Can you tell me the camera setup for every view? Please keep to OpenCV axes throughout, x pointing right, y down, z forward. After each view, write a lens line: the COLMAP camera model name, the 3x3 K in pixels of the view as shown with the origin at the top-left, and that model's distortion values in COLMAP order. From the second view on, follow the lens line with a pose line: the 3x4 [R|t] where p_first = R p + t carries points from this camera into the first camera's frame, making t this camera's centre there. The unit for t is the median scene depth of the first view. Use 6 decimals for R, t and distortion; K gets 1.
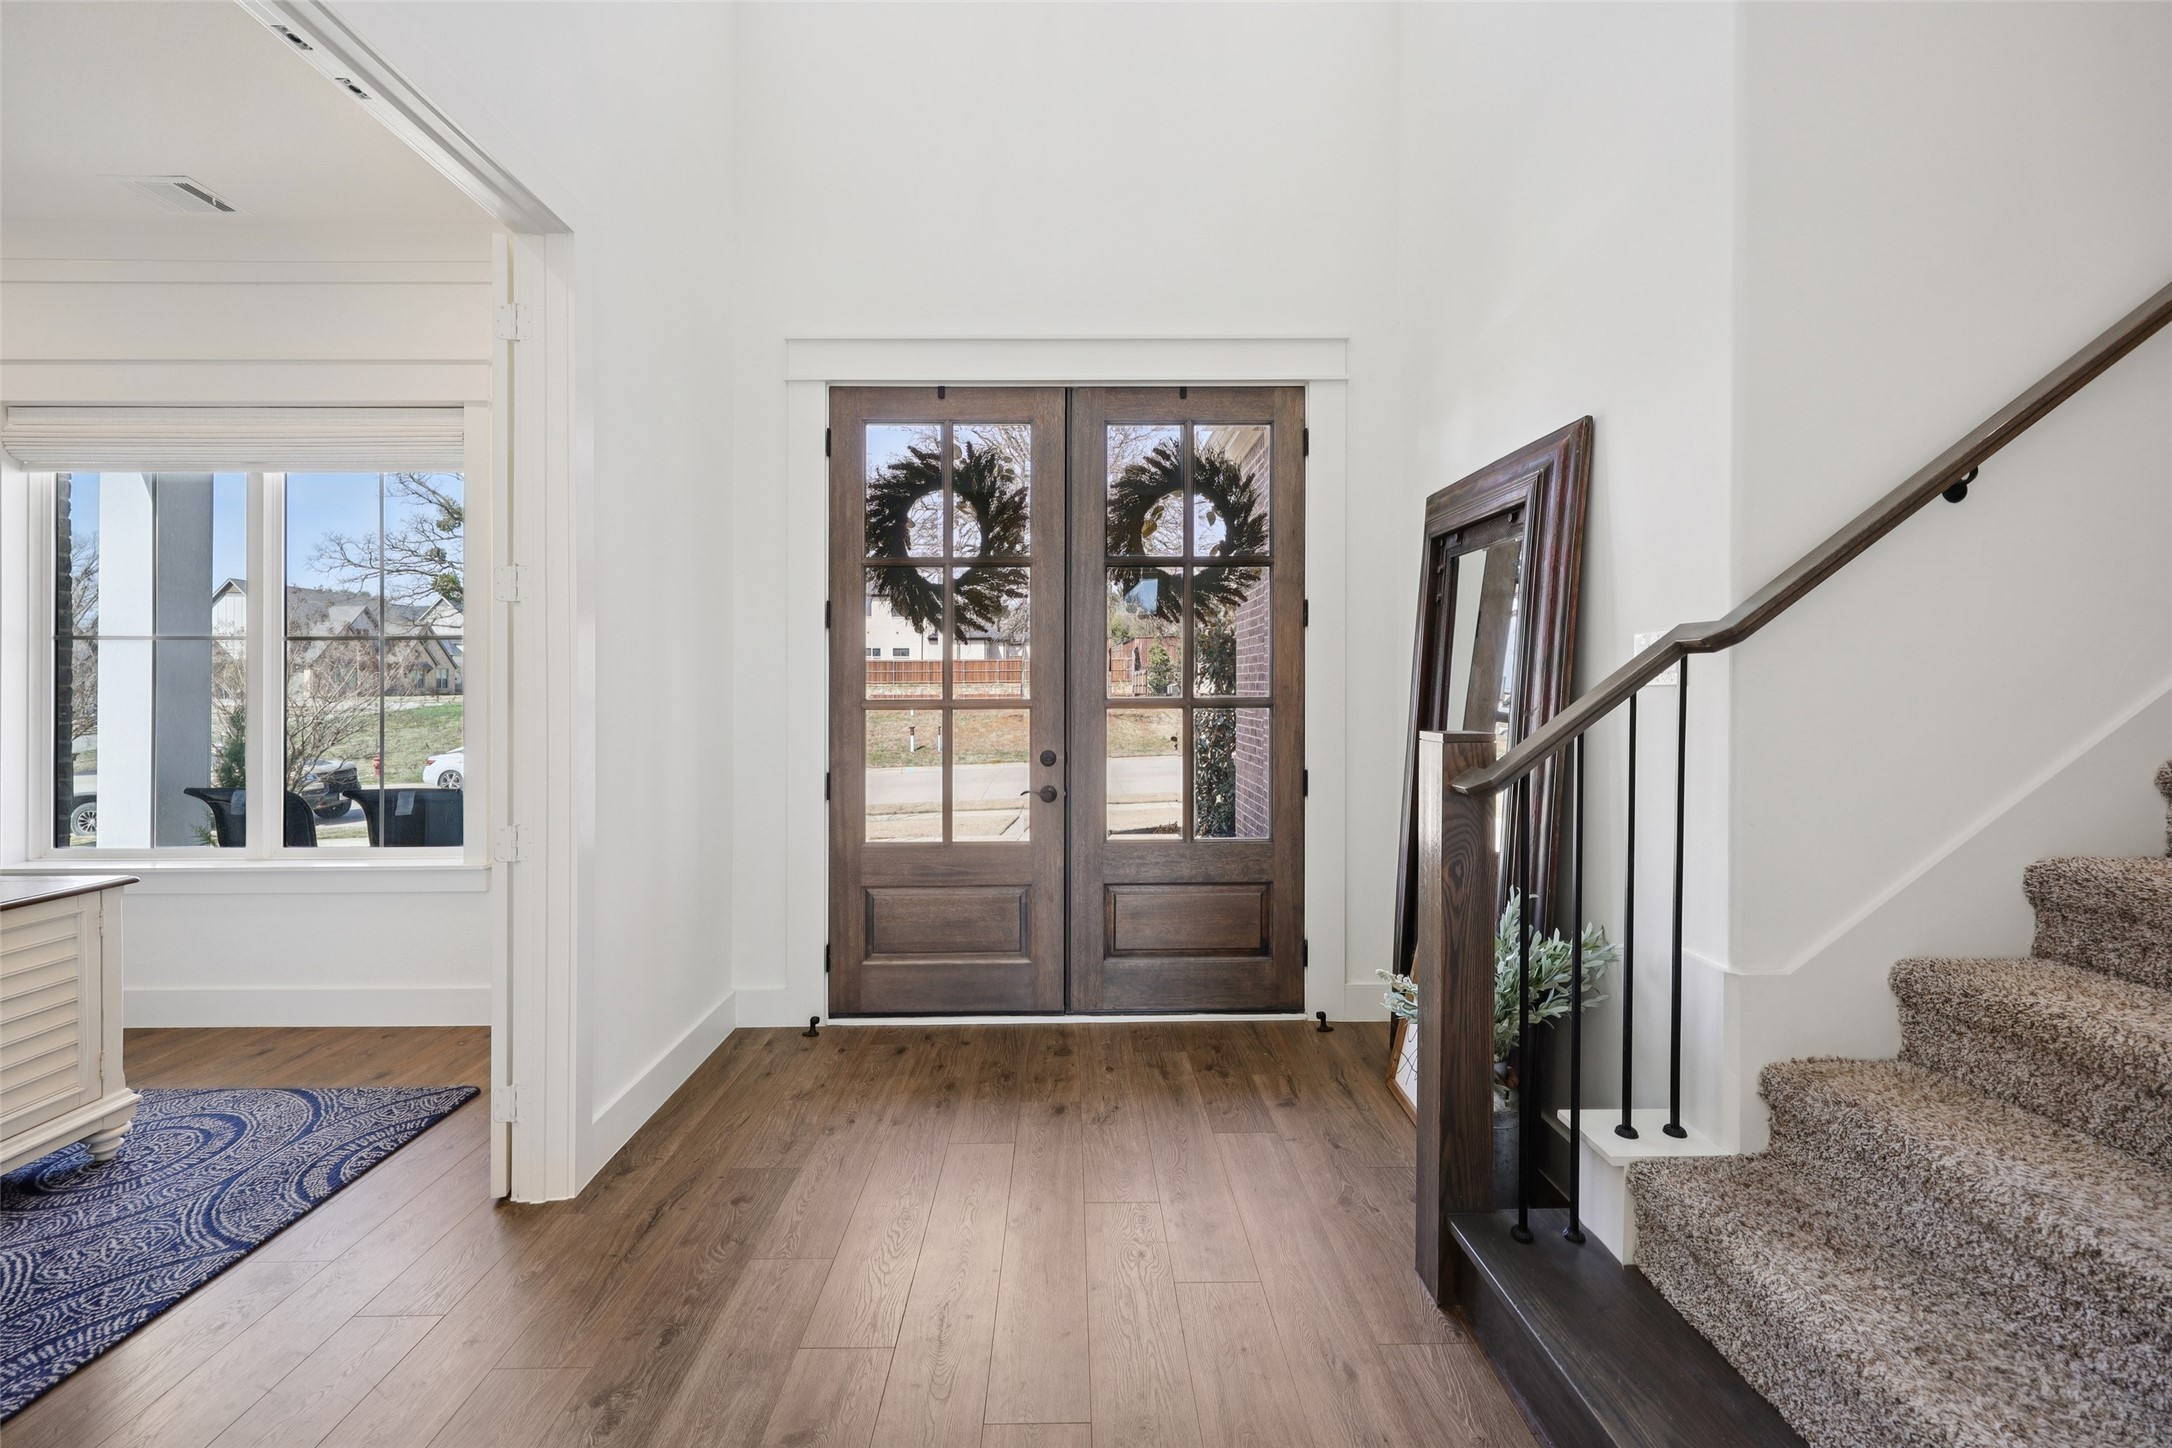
lens RADIAL K [[884.2, 0, 1071.5], [0, 884.2, 693.7], [0, 0, 1]] dist [0.001461, -0.000292]
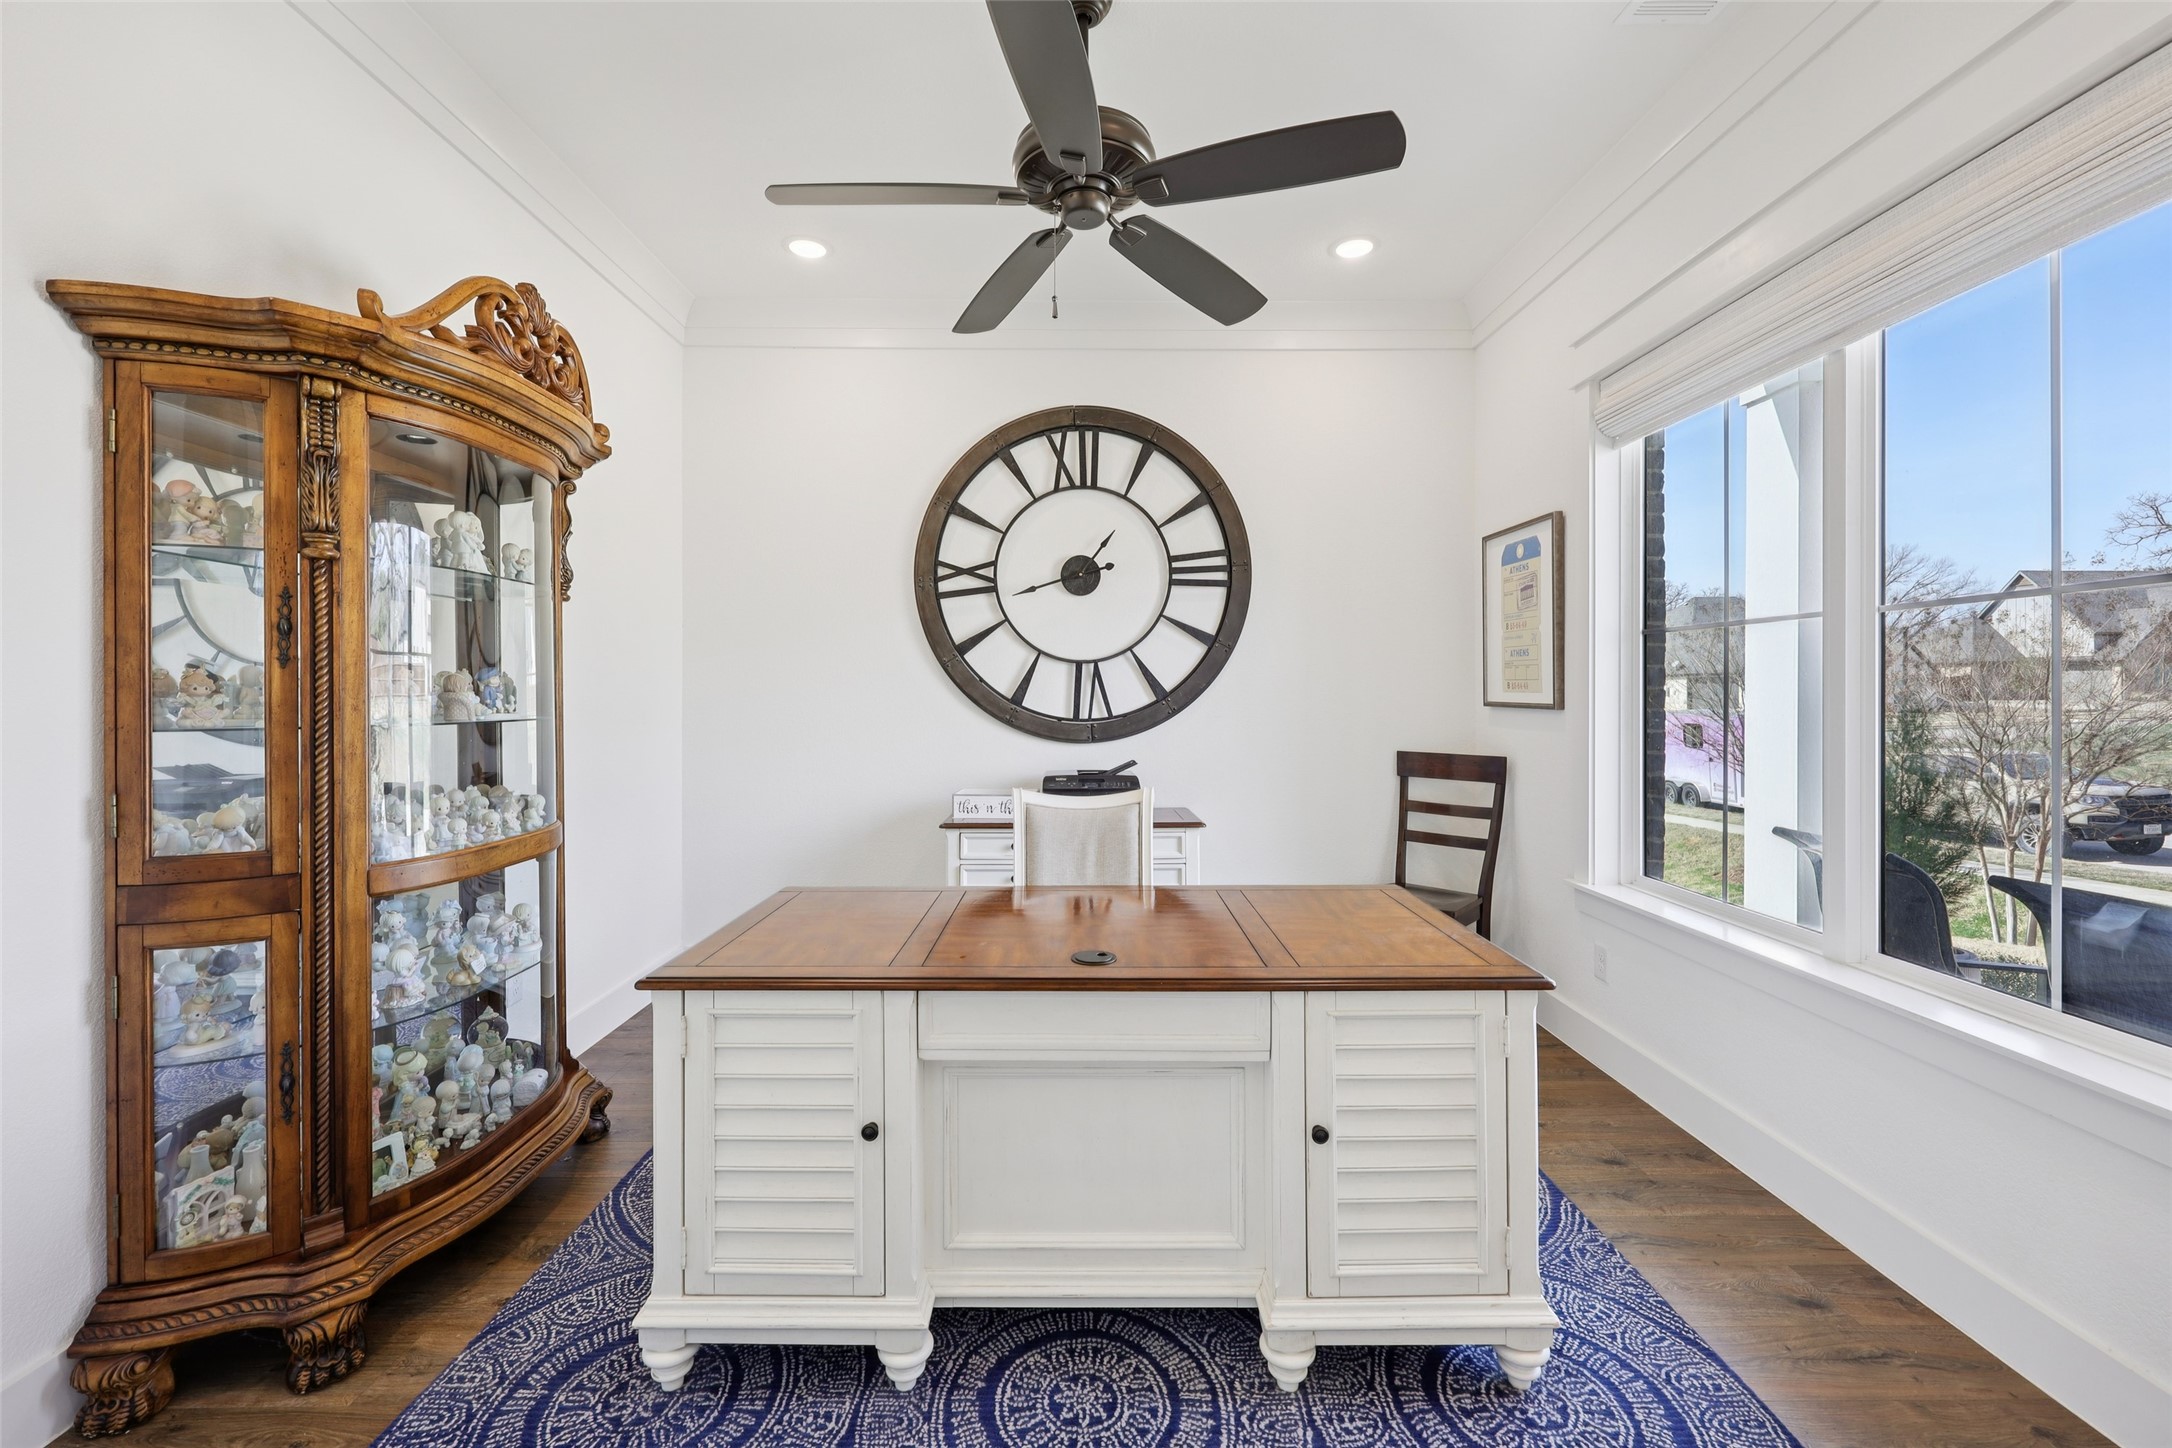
lens RADIAL K [[884.2, 0, 1085.1], [0, 884.2, 690.5], [0, 0, 1]] dist [0.001461, -0.000292]
pose [[-0.005303, -0.001350, -0.999985, -0.286884], [-0.003152, 0.999994, -0.001333, -0.003352], [0.999981, 0.003144, -0.005307, 0.468412]]
